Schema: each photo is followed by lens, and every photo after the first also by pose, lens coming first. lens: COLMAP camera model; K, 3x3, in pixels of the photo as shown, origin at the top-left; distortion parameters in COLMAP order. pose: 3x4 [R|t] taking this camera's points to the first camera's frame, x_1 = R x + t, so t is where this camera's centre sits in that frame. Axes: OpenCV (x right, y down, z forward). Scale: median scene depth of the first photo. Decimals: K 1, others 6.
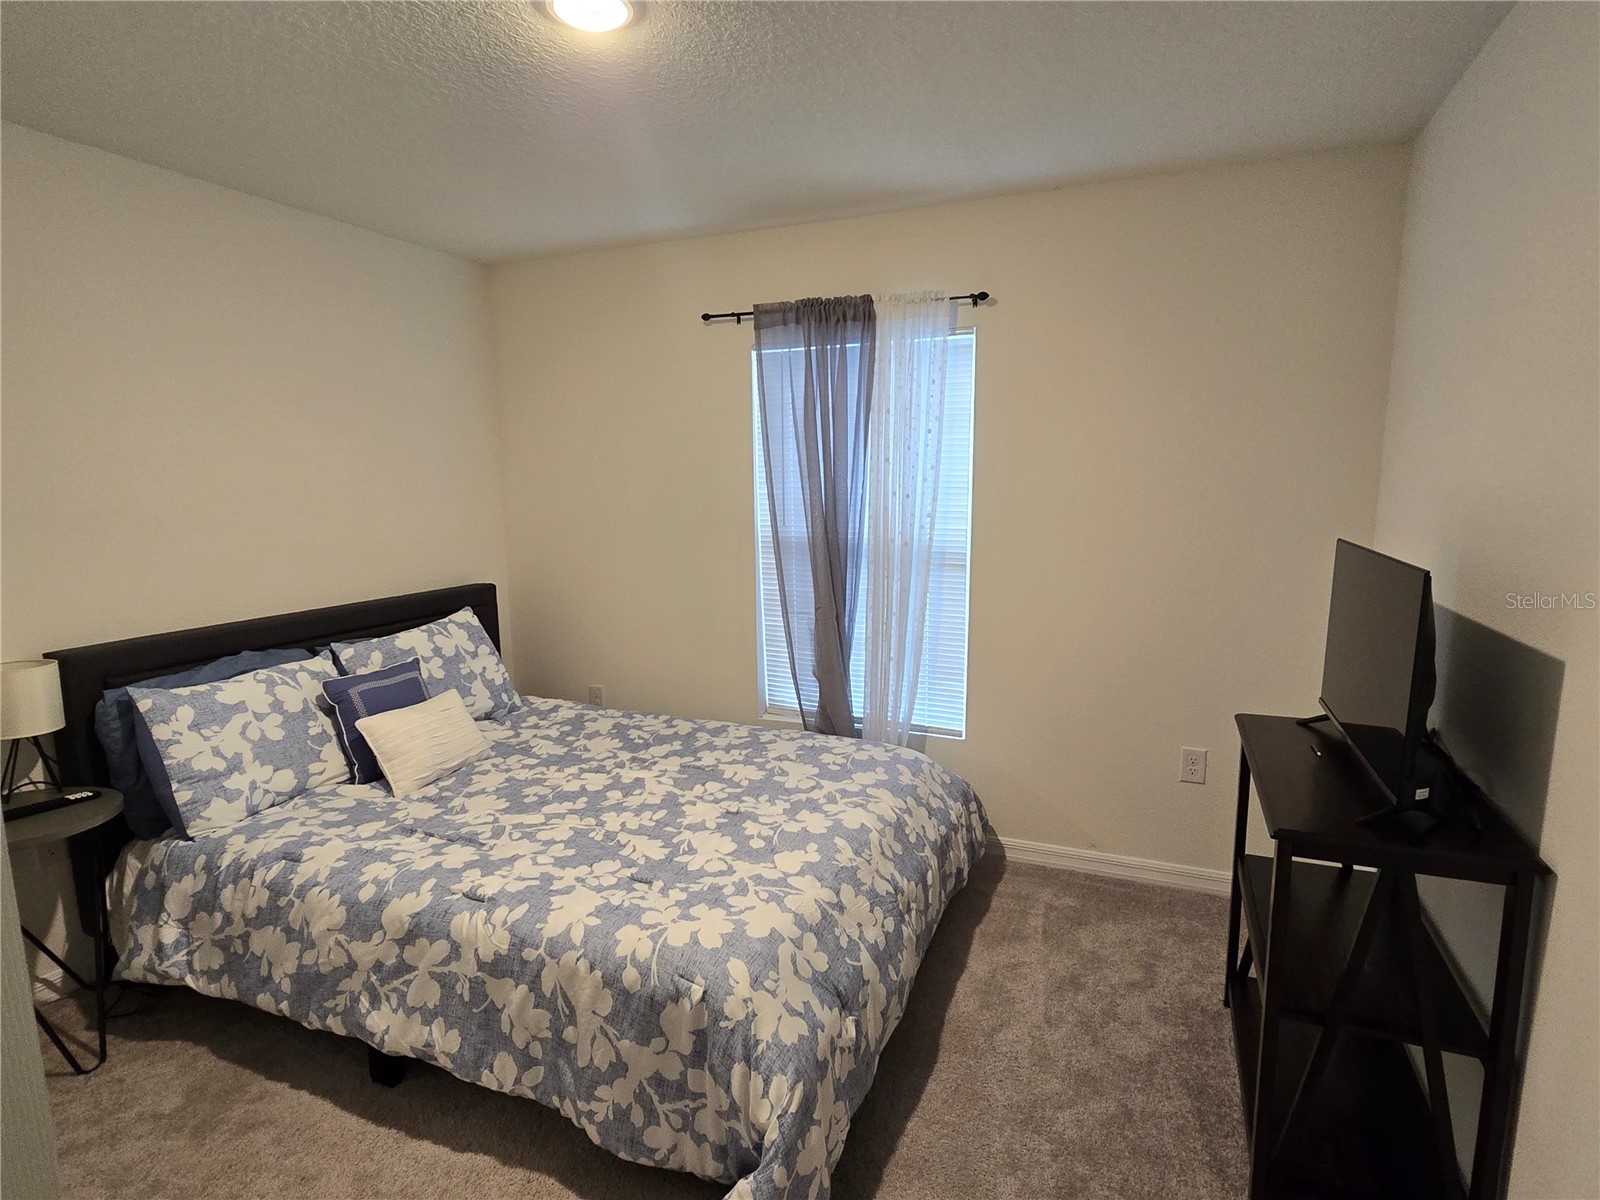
lens RADIAL K [[831.0, 0, 800.0], [0, 831.0, 600.0], [0, 0, 1]] dist [0.005989, -0.012221]
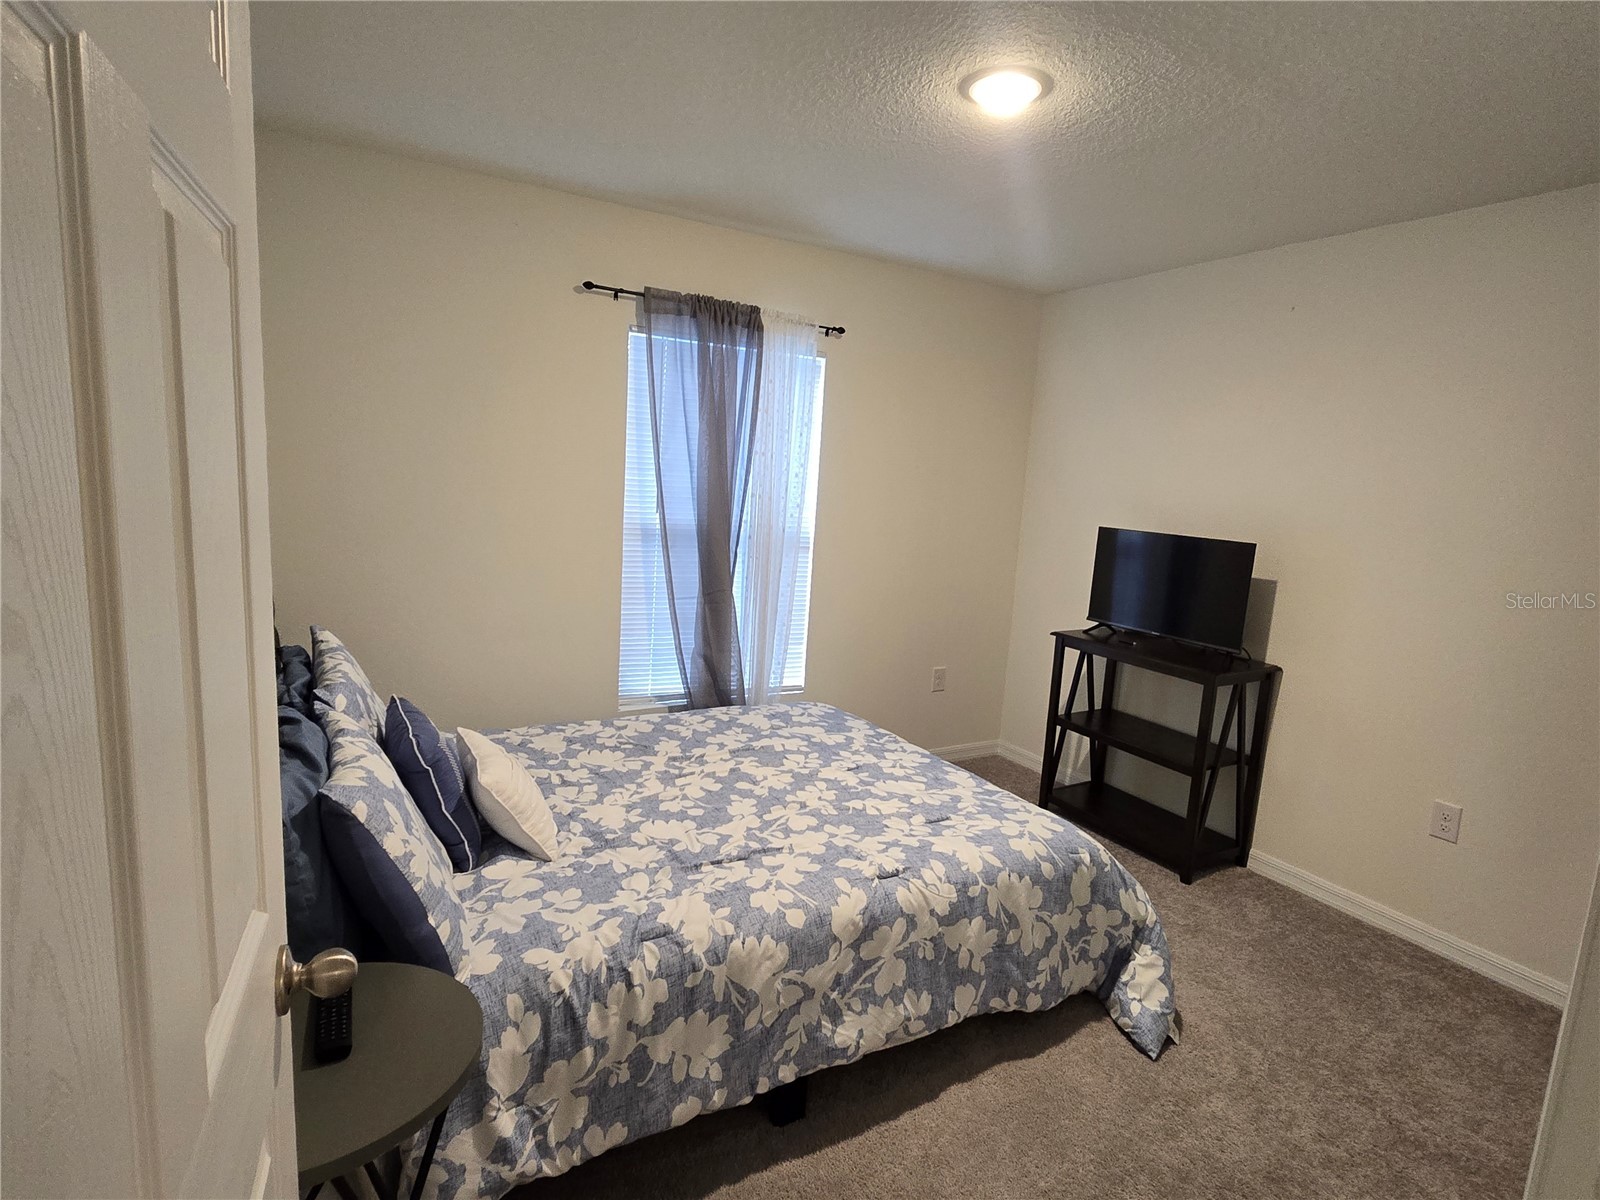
lens RADIAL K [[831.0, 0, 800.0], [0, 831.0, 600.0], [0, 0, 1]] dist [0.005989, -0.012221]
pose [[0.609929, -0.074753, 0.788922, -1.002209], [0.054342, 0.997143, 0.052469, -0.038990], [-0.790591, 0.010869, 0.612249, 0.352623]]
